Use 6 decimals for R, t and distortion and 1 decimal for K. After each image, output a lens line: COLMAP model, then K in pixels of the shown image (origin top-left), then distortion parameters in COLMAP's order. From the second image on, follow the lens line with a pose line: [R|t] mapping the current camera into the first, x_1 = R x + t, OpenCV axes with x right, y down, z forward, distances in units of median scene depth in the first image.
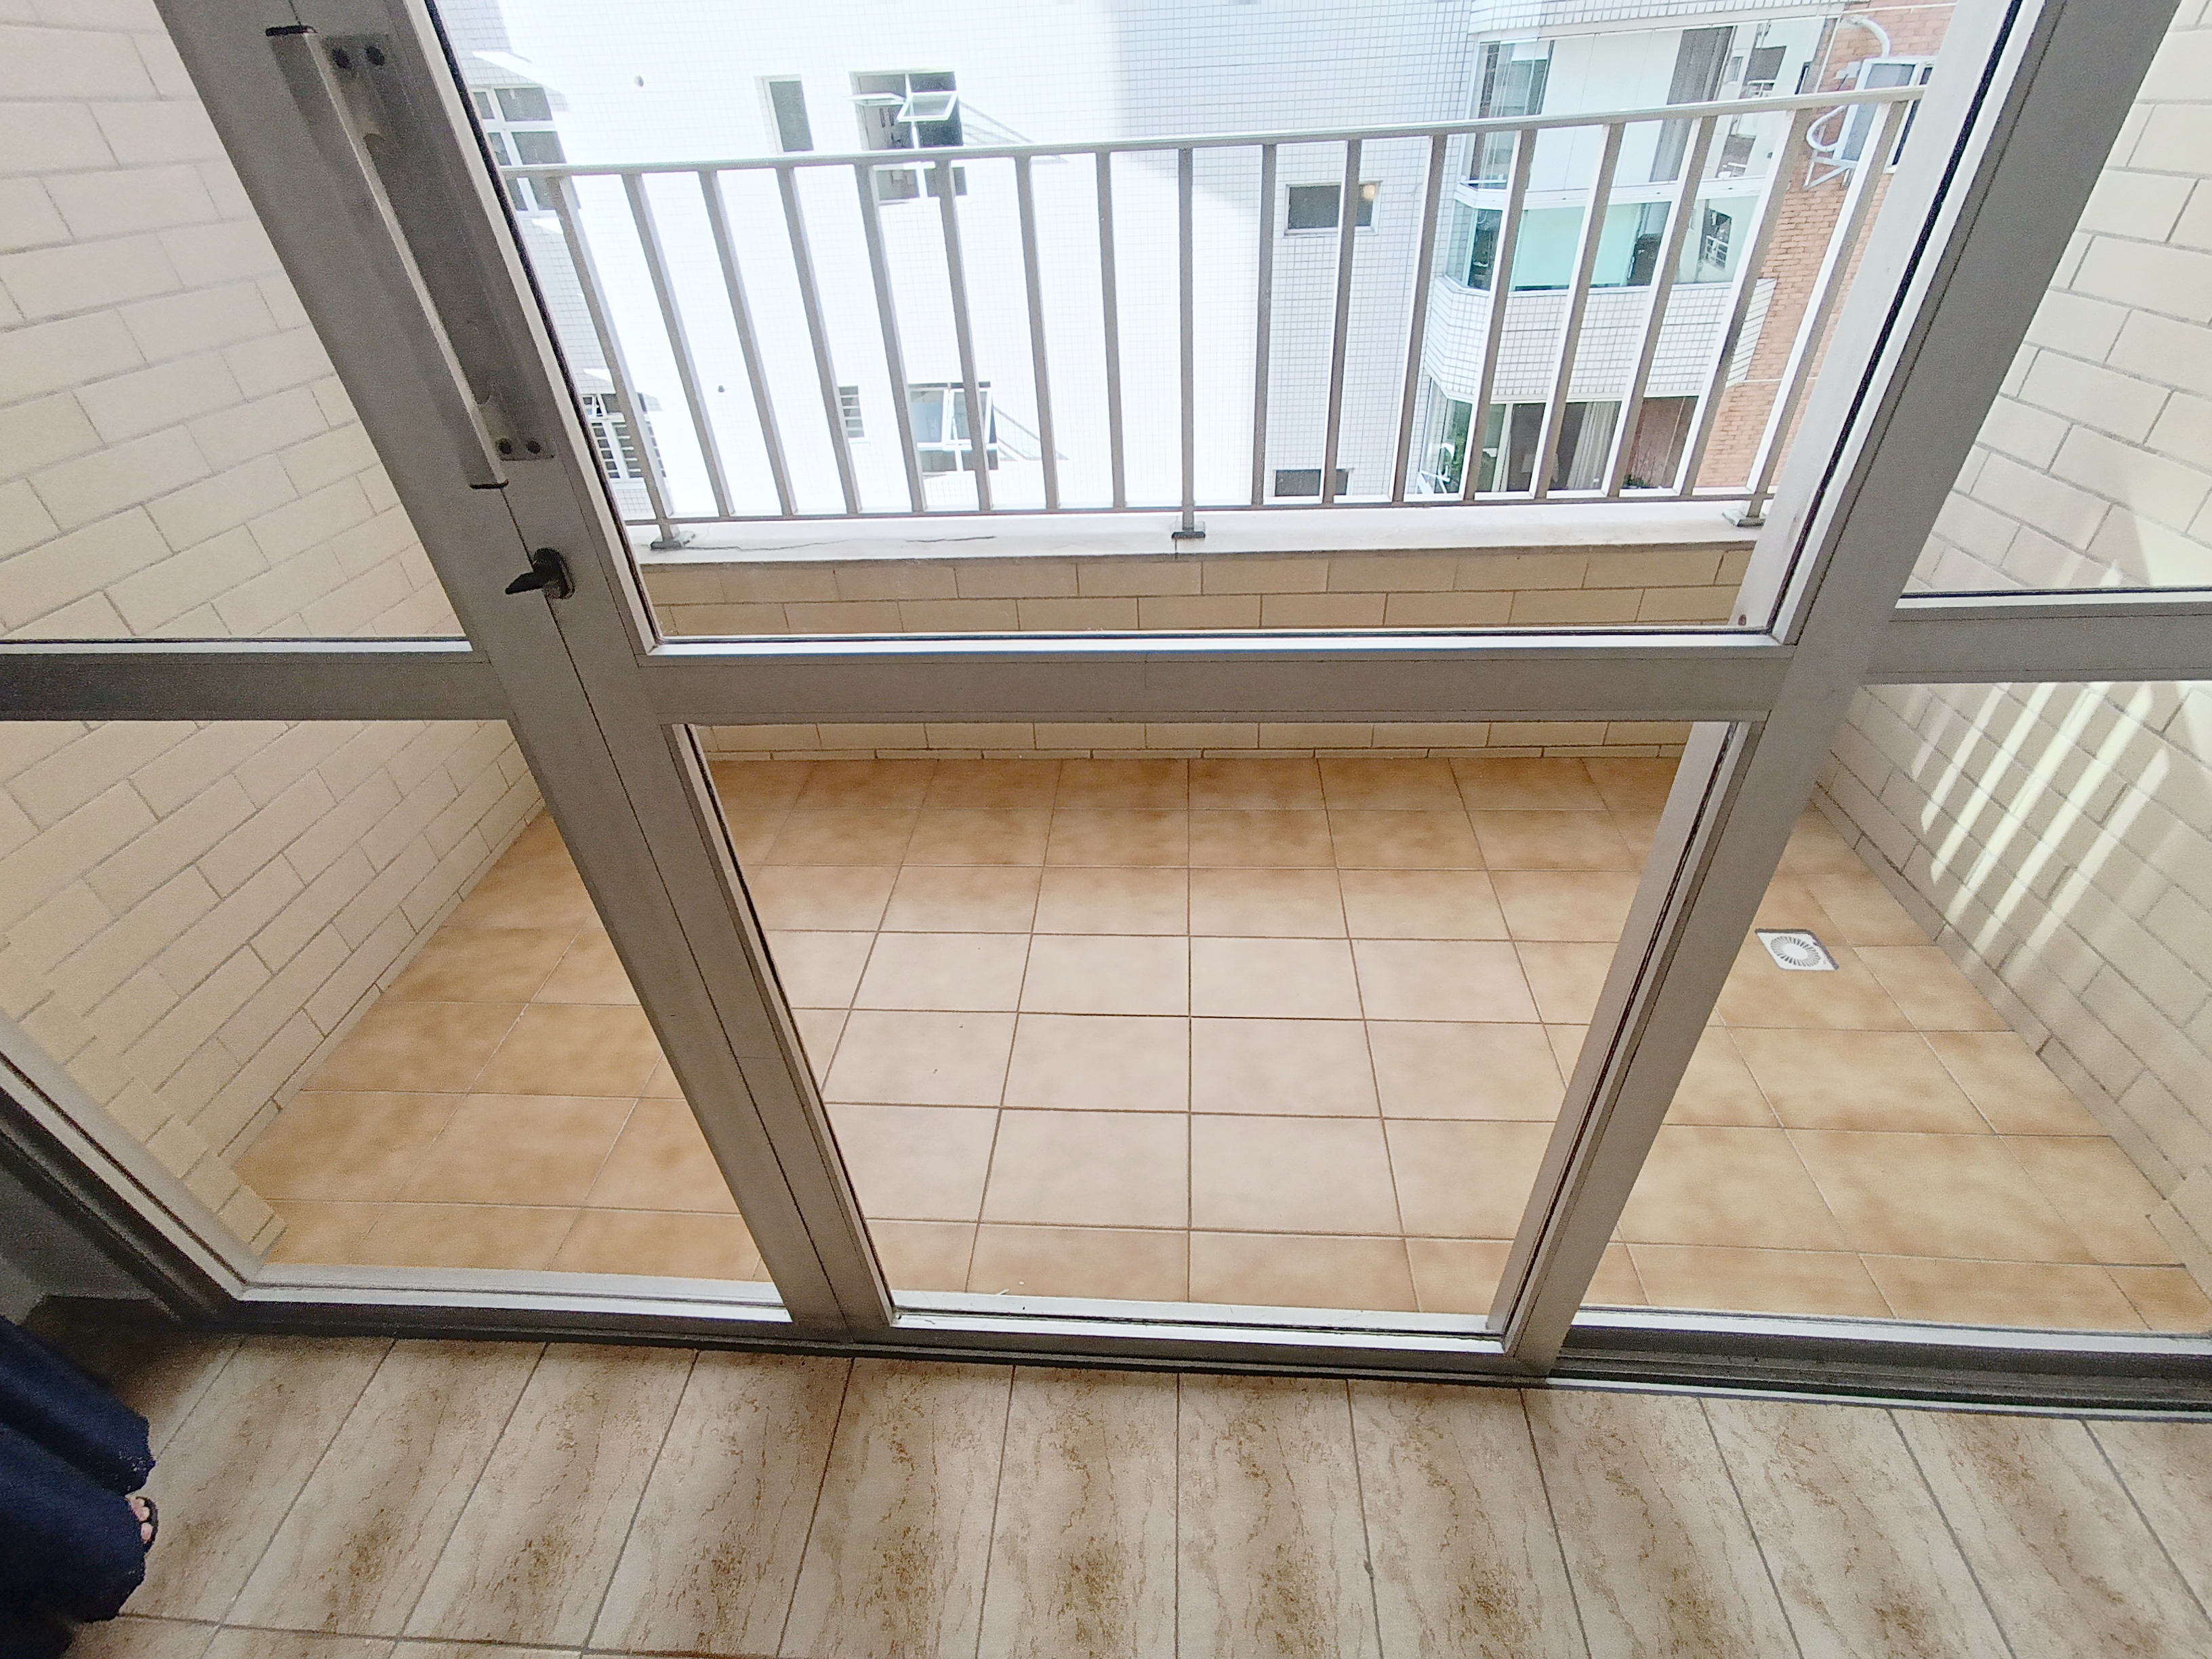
lens RADIAL K [[1013.8, 0, 1112.9], [0, 1013.8, 815.3], [0, 0, 1]] dist [-0.029639, 0.029793]
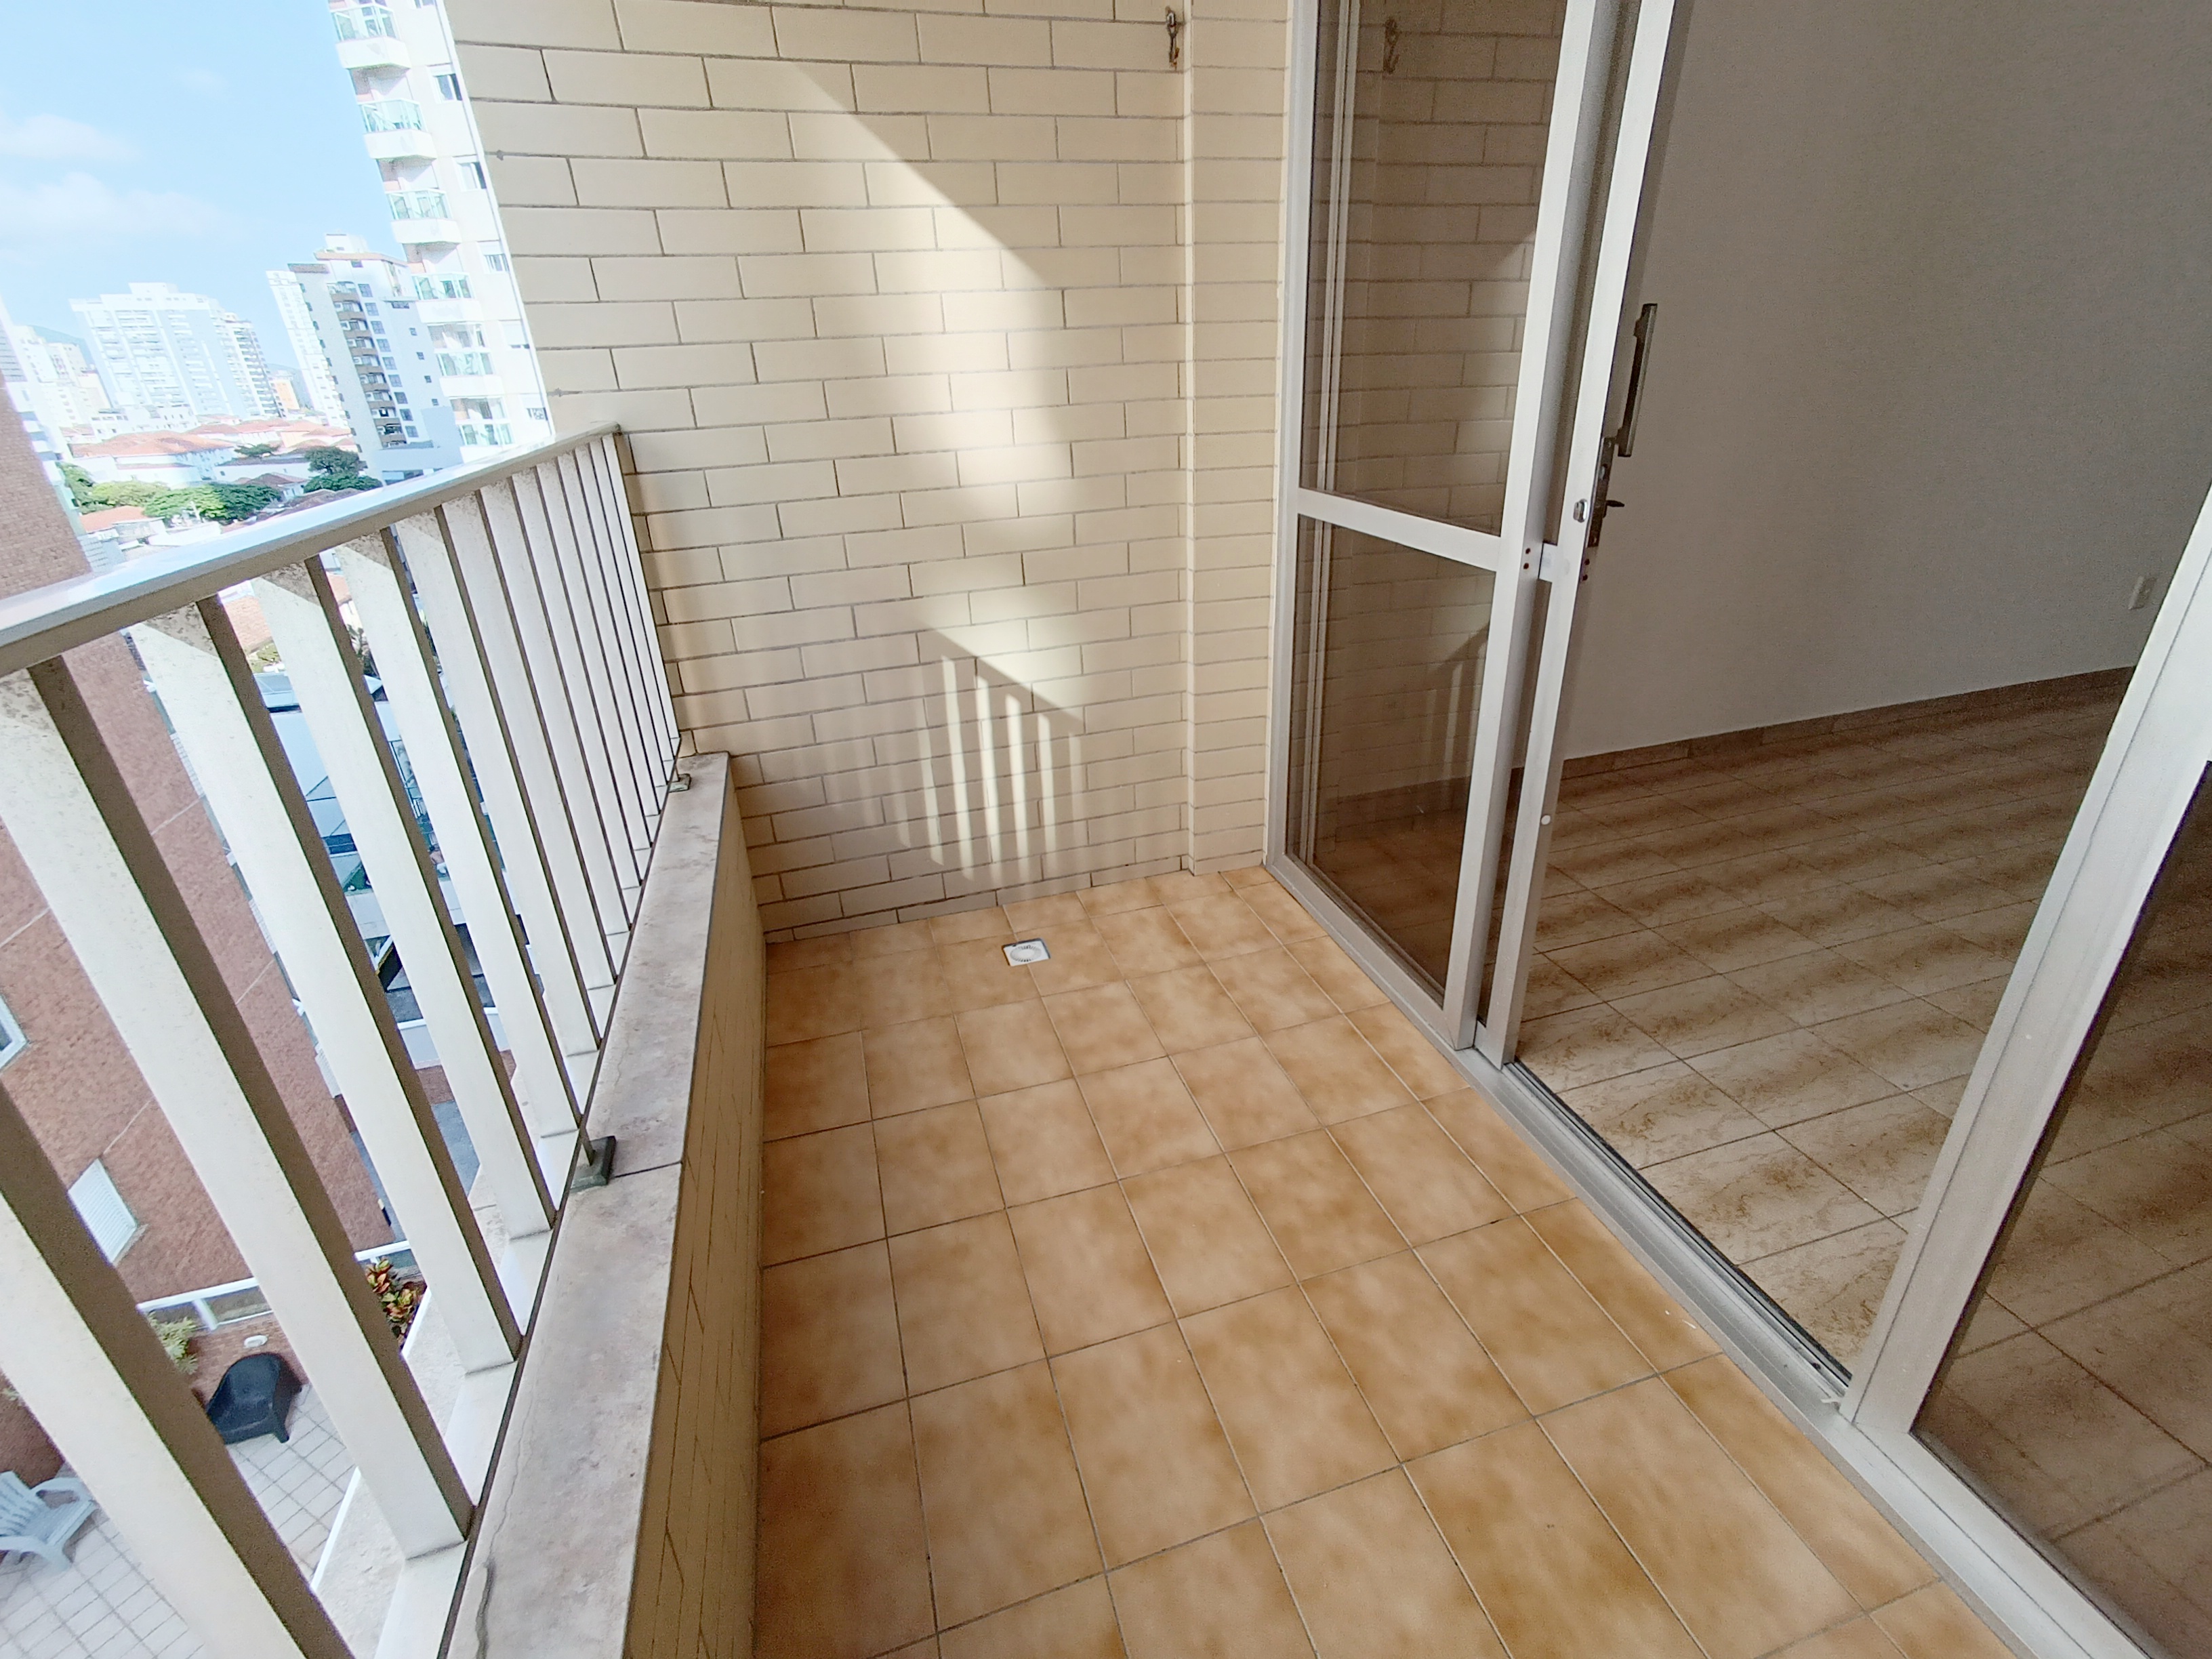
lens RADIAL K [[1013.8, 0, 1112.9], [0, 1013.8, 815.3], [0, 0, 1]] dist [-0.029639, 0.029793]
pose [[-0.347236, -0.338693, 0.874479, -0.492868], [0.600894, 0.635559, 0.484759, -0.577500], [-0.719967, 0.693796, -0.017170, 0.819318]]
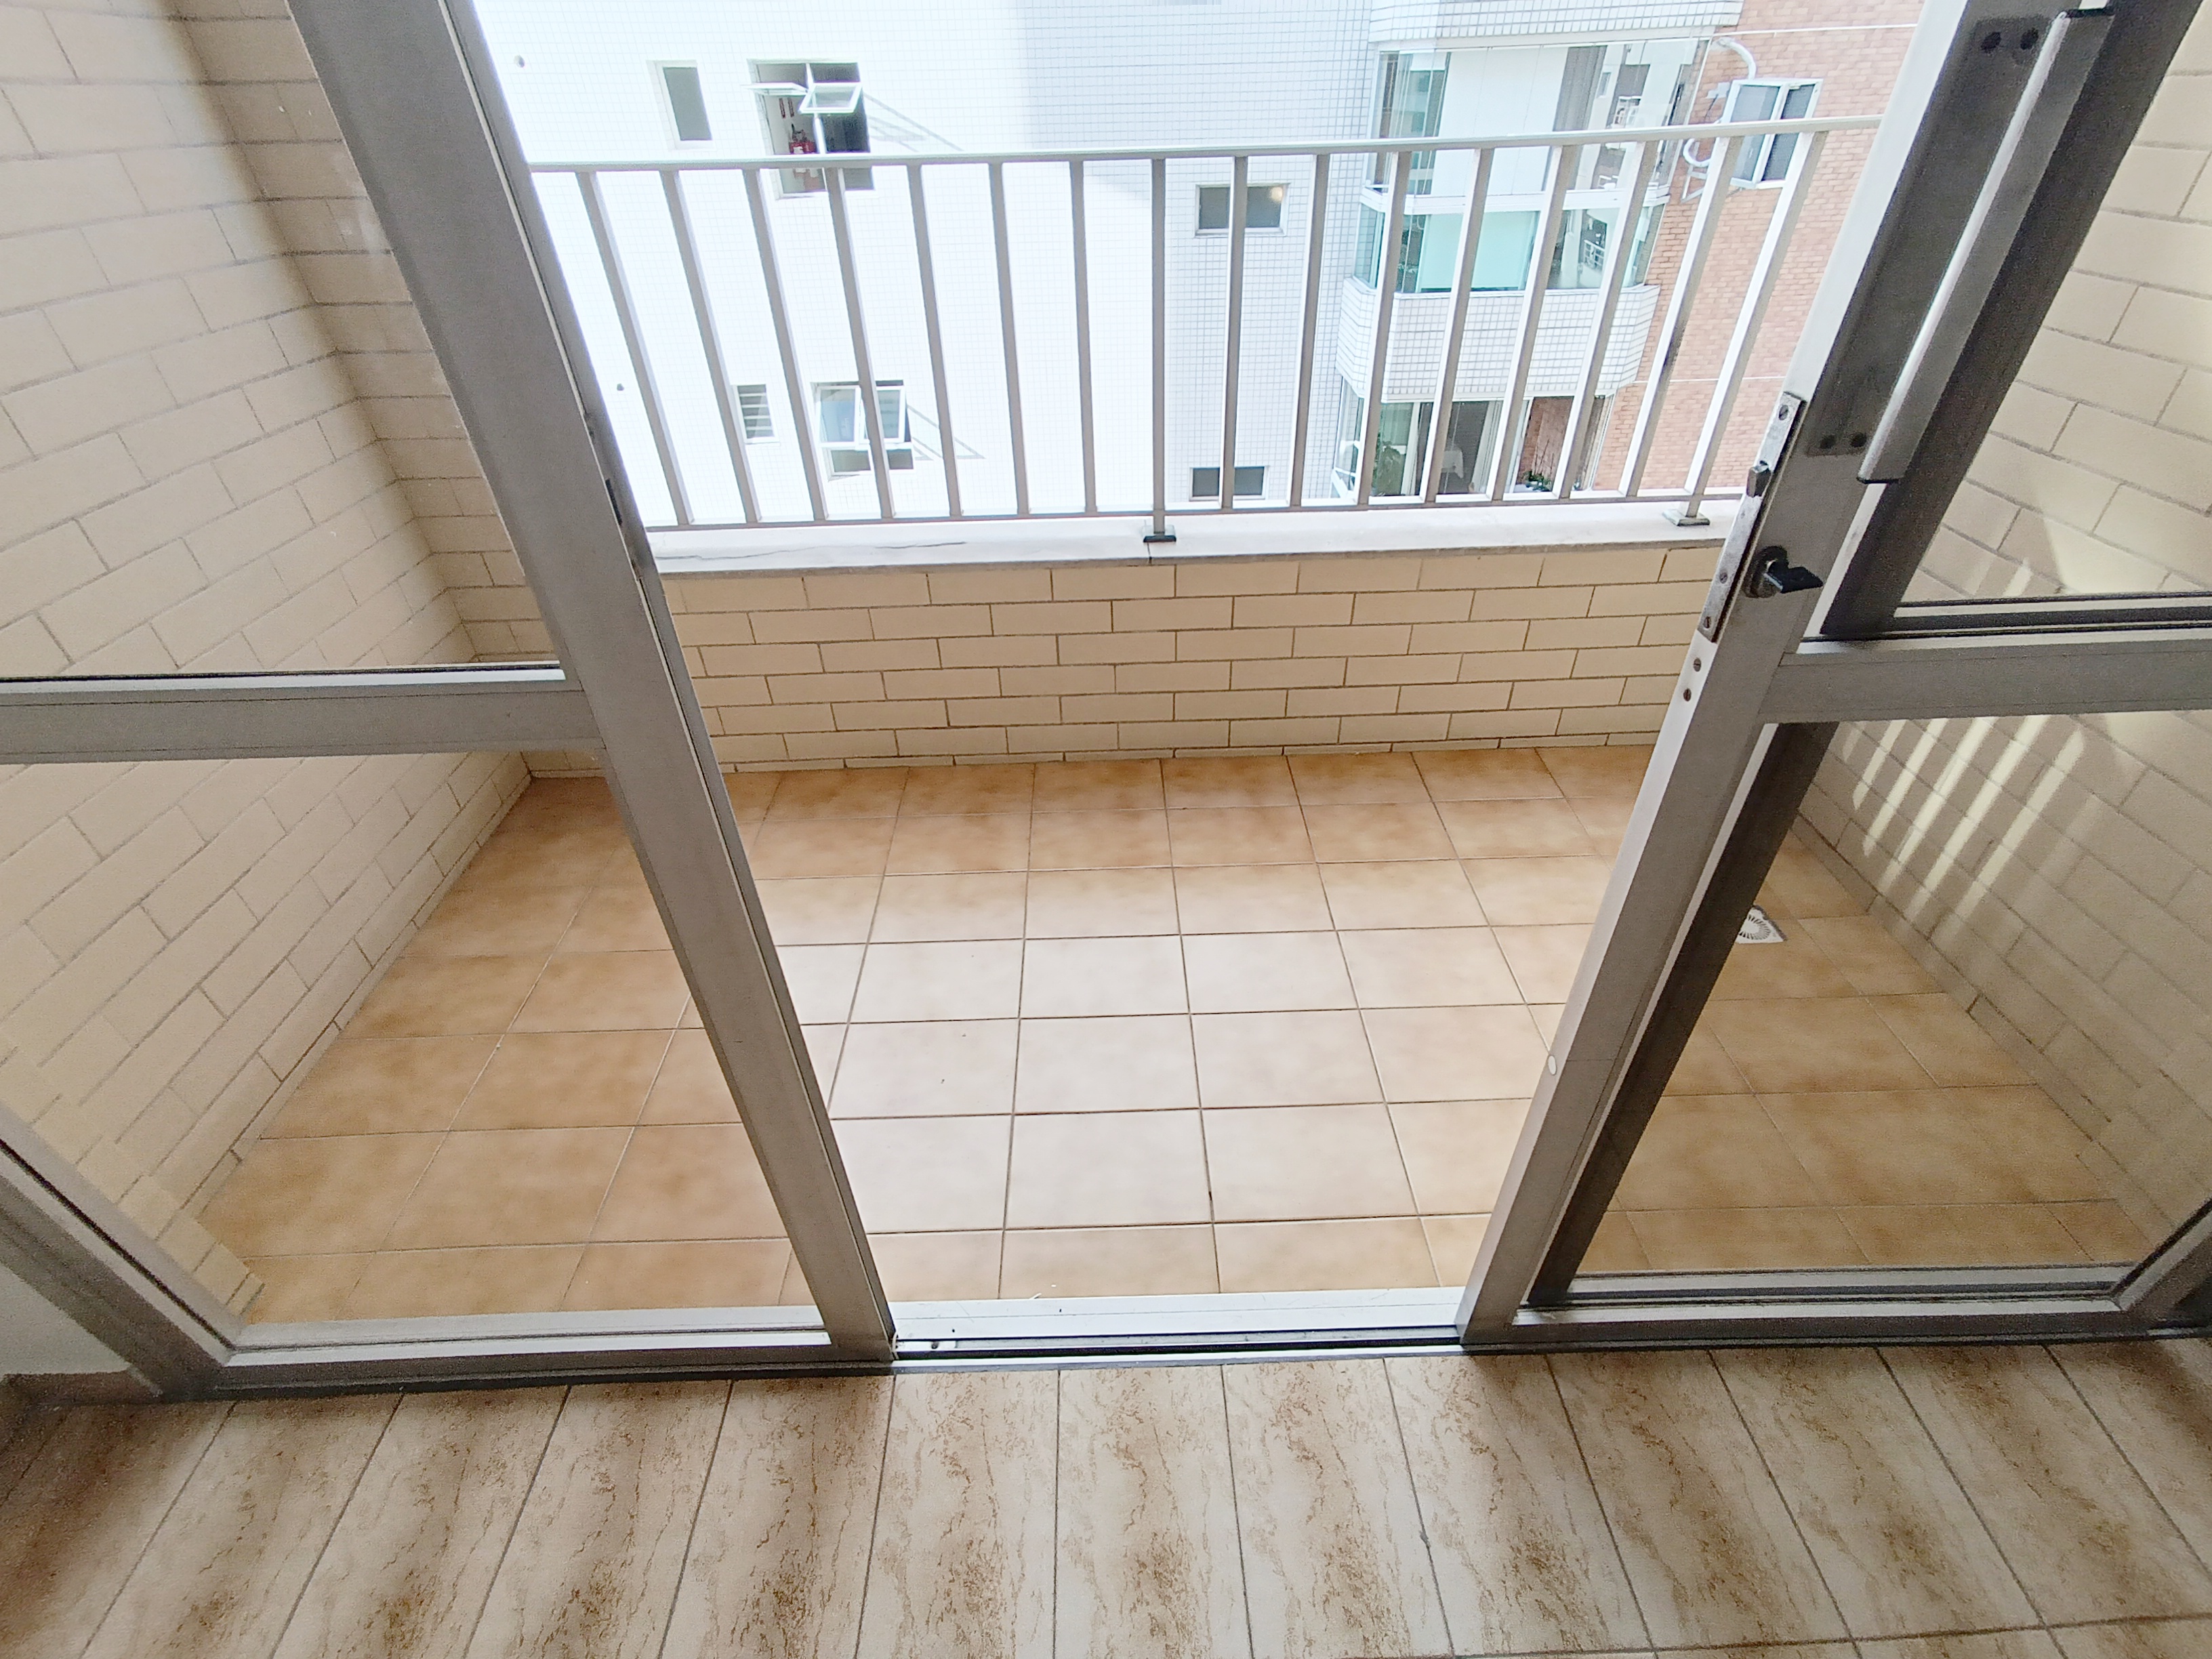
lens RADIAL K [[1011.1, 0, 1117.0], [0, 1011.1, 813.9], [0, 0, 1]] dist [-0.021225, 0.022518]
pose [[0.995970, -0.032115, 0.083738, -0.073142], [0.031954, 0.999484, 0.003254, -0.007758], [-0.083799, -0.000566, 0.996483, -0.005117]]
